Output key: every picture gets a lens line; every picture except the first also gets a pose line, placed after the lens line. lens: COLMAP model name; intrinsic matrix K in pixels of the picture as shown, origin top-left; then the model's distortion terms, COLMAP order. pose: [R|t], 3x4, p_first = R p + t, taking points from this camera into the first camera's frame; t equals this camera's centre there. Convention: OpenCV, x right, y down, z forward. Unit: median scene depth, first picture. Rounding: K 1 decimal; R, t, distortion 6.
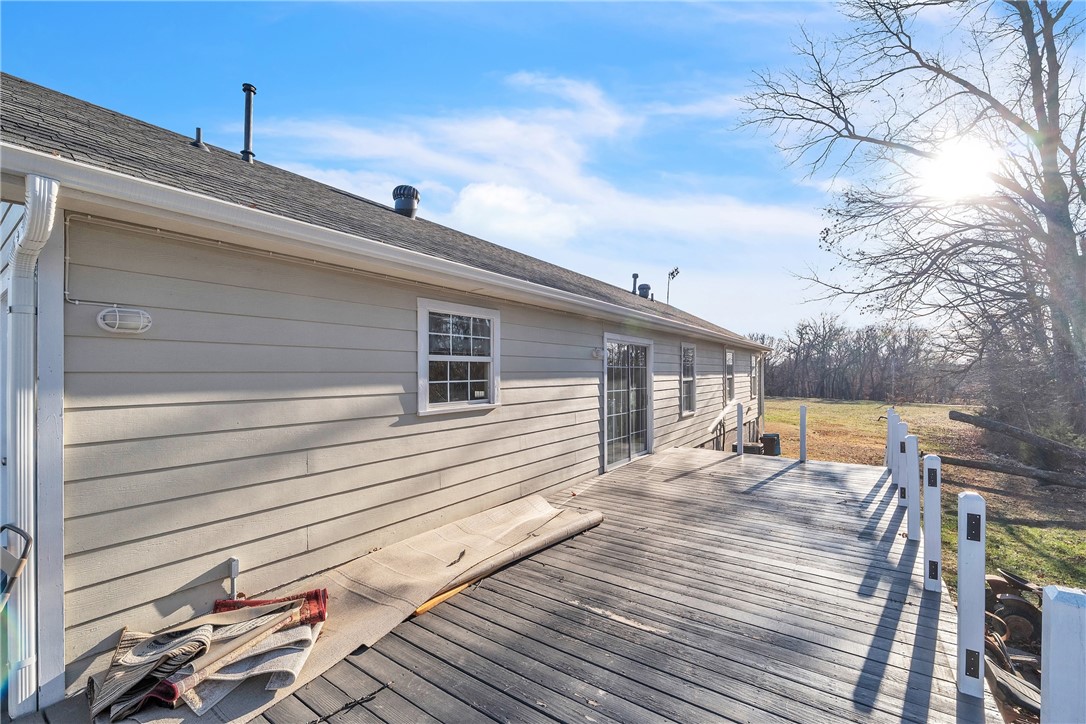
lens RADIAL K [[451.8, 0, 543.0], [0, 451.8, 362.0], [0, 0, 1]] dist [-0.014601, 0.000175]
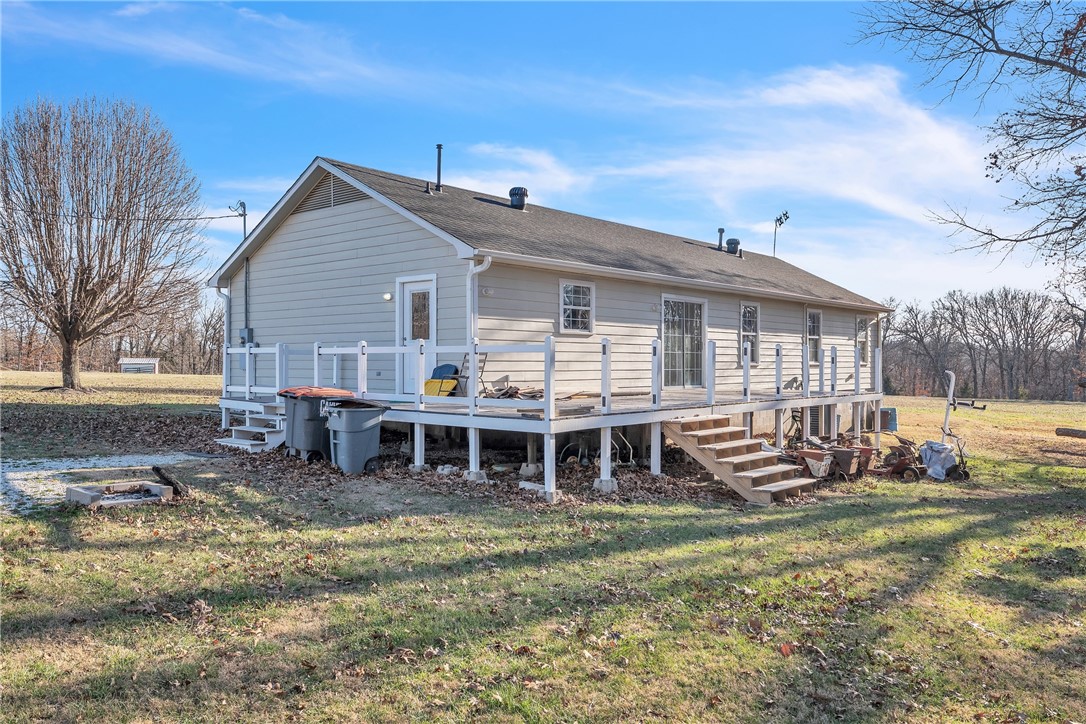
lens RADIAL K [[873.8, 0, 543.0], [0, 873.8, 362.0], [0, 0, 1]] dist [0.006912, 0.000953]
pose [[0.995913, 0.001189, -0.090311, 0.009958], [0.000211, 0.999880, 0.015495, 0.121149], [0.090318, -0.015450, 0.995793, -1.991340]]
